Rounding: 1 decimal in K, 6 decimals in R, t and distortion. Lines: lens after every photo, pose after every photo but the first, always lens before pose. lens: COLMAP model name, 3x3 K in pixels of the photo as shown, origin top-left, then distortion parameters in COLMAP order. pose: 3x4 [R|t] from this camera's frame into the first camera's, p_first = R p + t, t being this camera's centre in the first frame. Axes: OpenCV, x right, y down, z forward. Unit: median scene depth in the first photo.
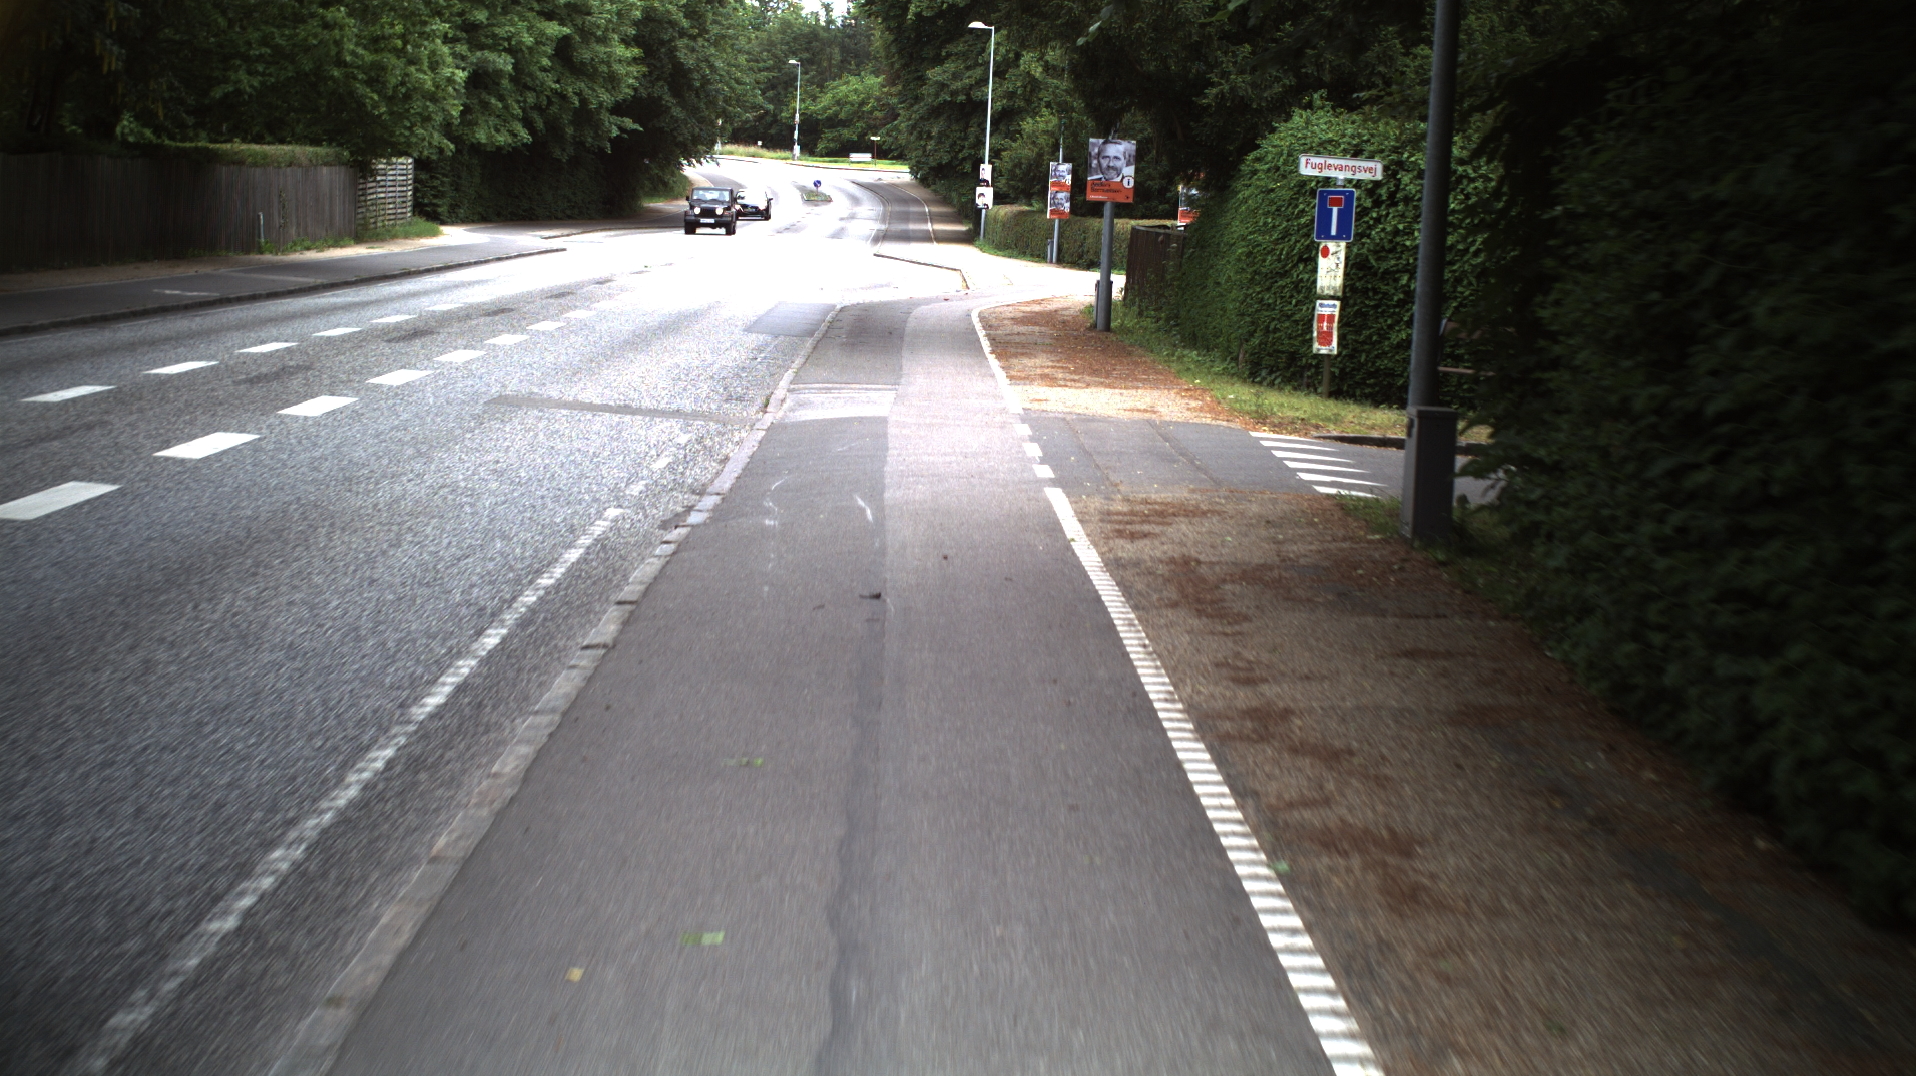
lens RADIAL K [[3234.0, 0, 958.0], [0, 3234.0, 538.0], [0, 0, 1]] dist [-0.359536, 0.804061]
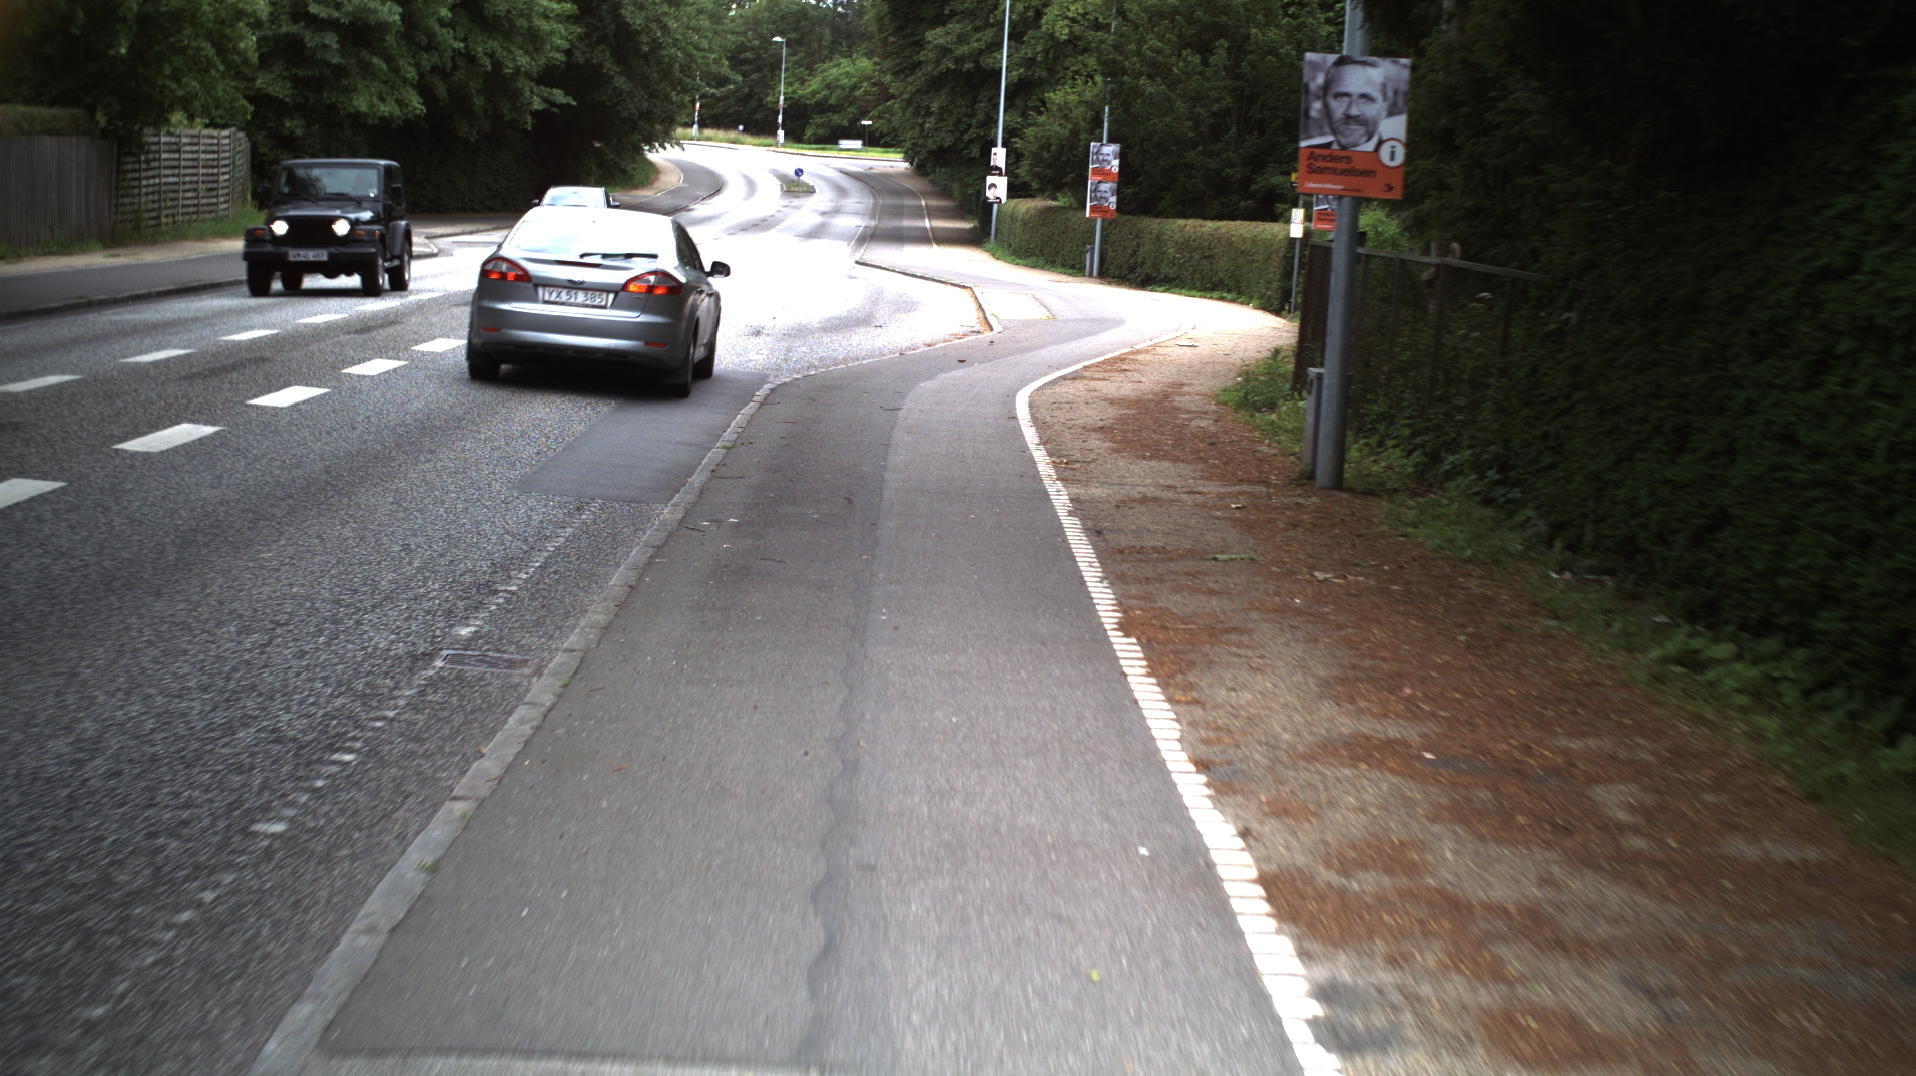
lens RADIAL K [[3234.0, 0, 958.0], [0, 3234.0, 538.0], [0, 0, 1]] dist [-0.359536, 0.804061]
pose [[0.999961, 0.008464, 0.002457, -0.002839], [-0.008470, 0.999962, 0.002252, -0.022464], [-0.002438, -0.002273, 0.999994, 0.216351]]
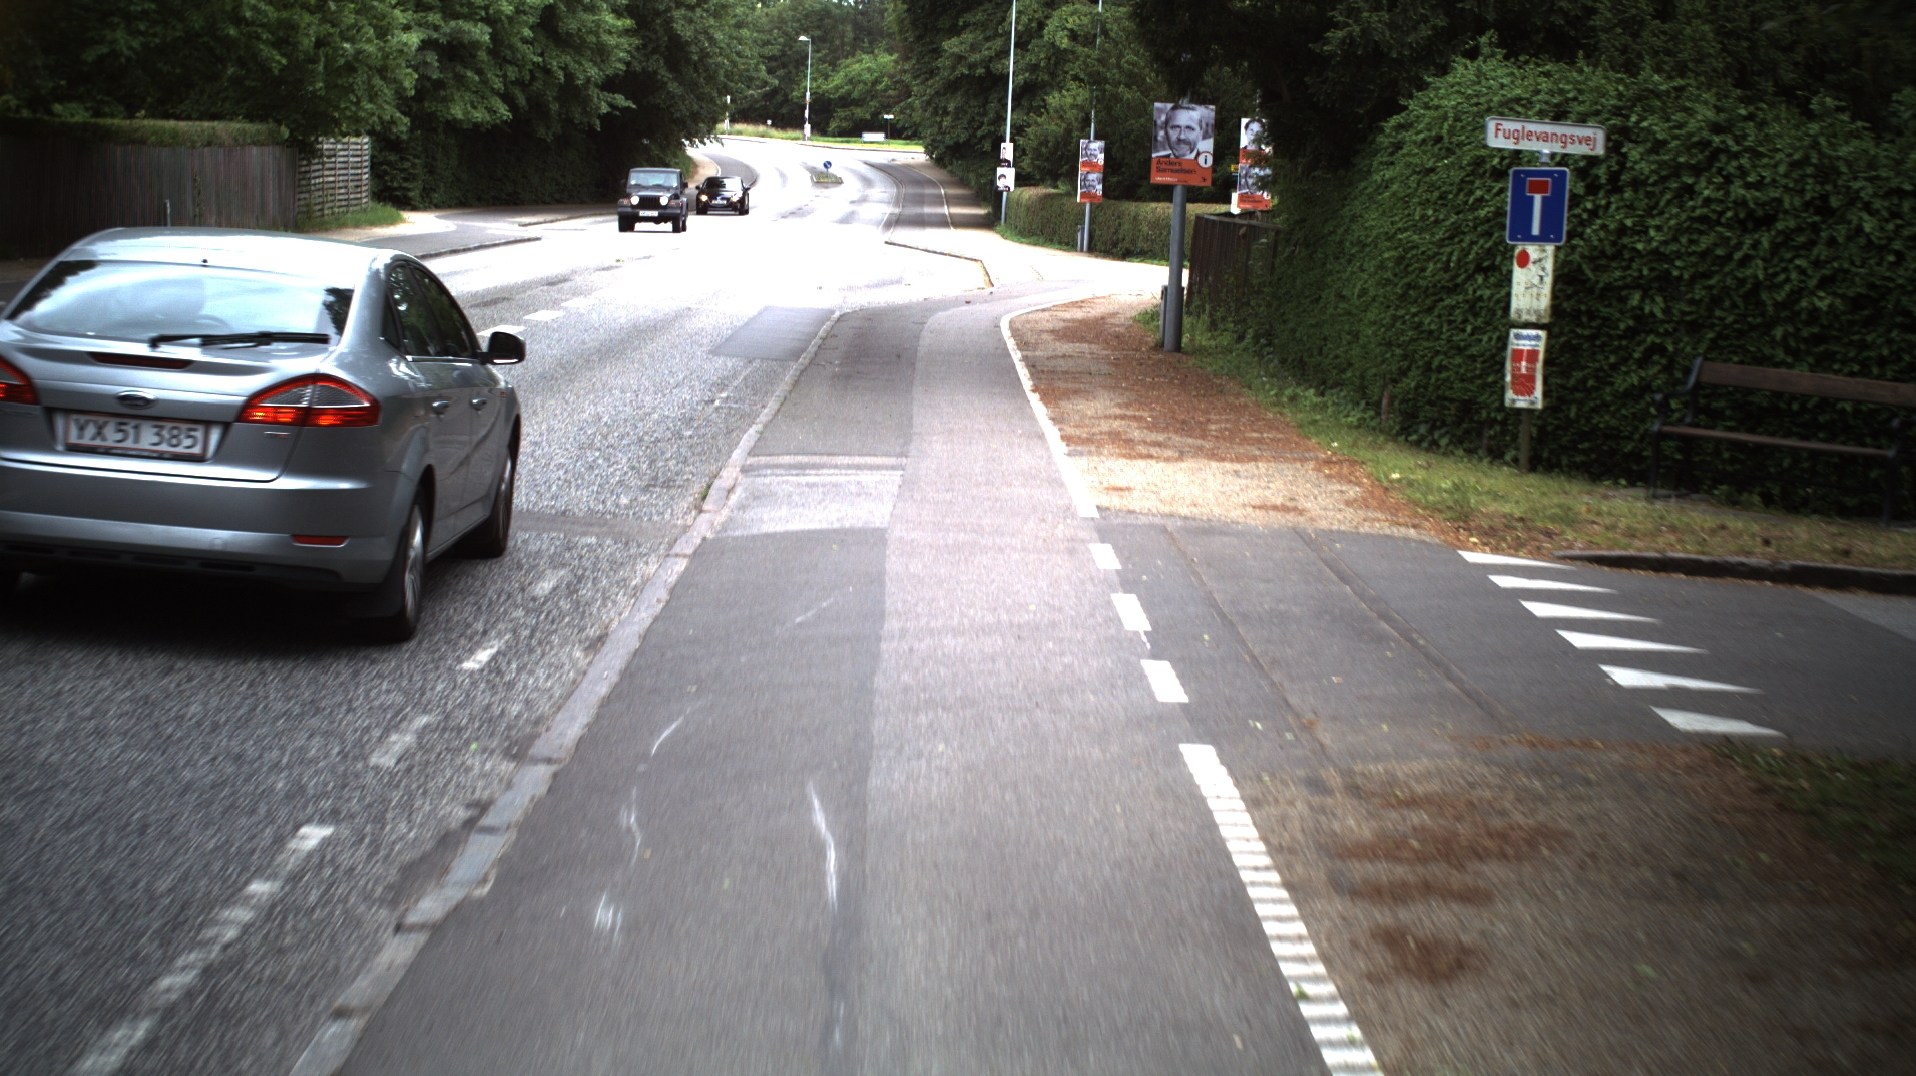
lens RADIAL K [[3234.0, 0, 958.0], [0, 3234.0, 538.0], [0, 0, 1]] dist [-0.359536, 0.804061]
pose [[0.999985, -0.002212, -0.004997, -0.001122], [0.002241, 0.999980, 0.005840, -0.009271], [0.004984, -0.005851, 0.999970, 0.086567]]
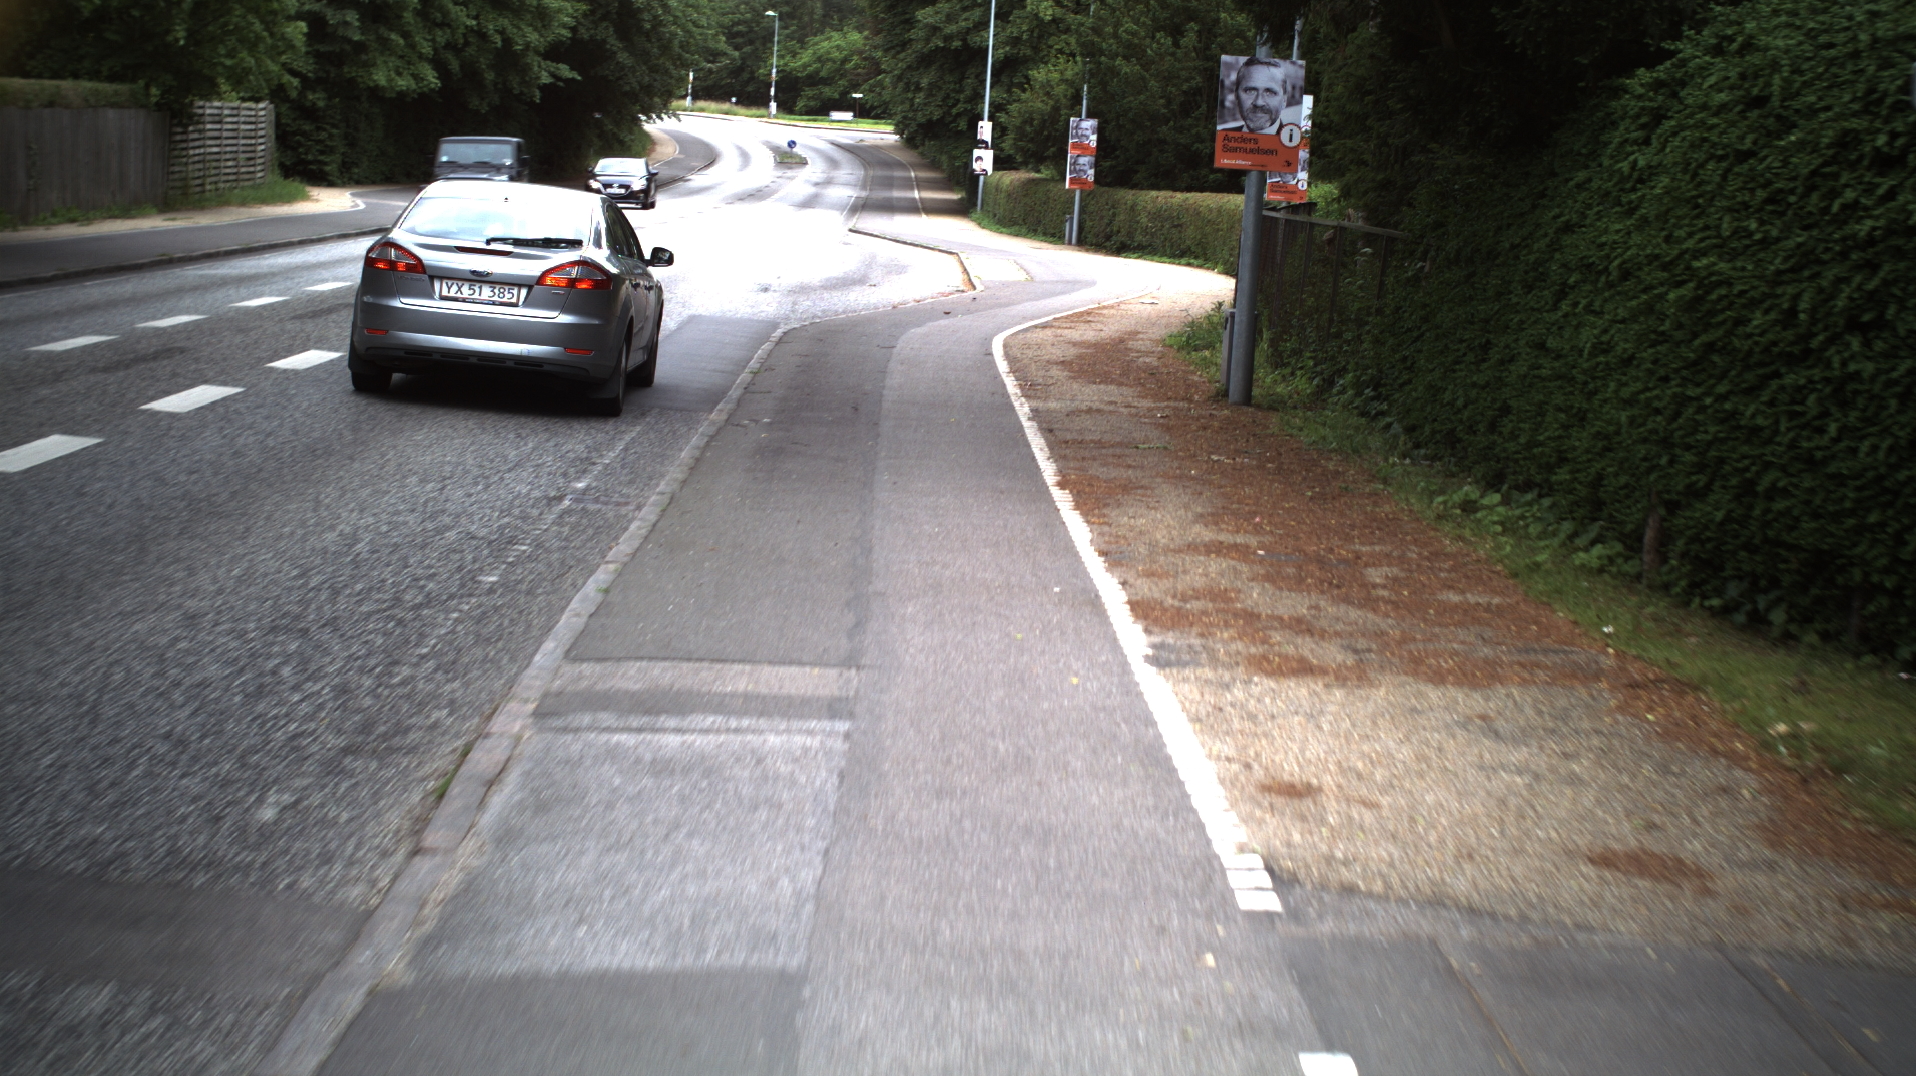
lens RADIAL K [[3234.0, 0, 958.0], [0, 3234.0, 538.0], [0, 0, 1]] dist [-0.359536, 0.804061]
pose [[0.999894, 0.013022, 0.006461, -0.002632], [-0.013092, 0.999855, 0.010912, -0.018066], [-0.006318, -0.010995, 0.999920, 0.173354]]
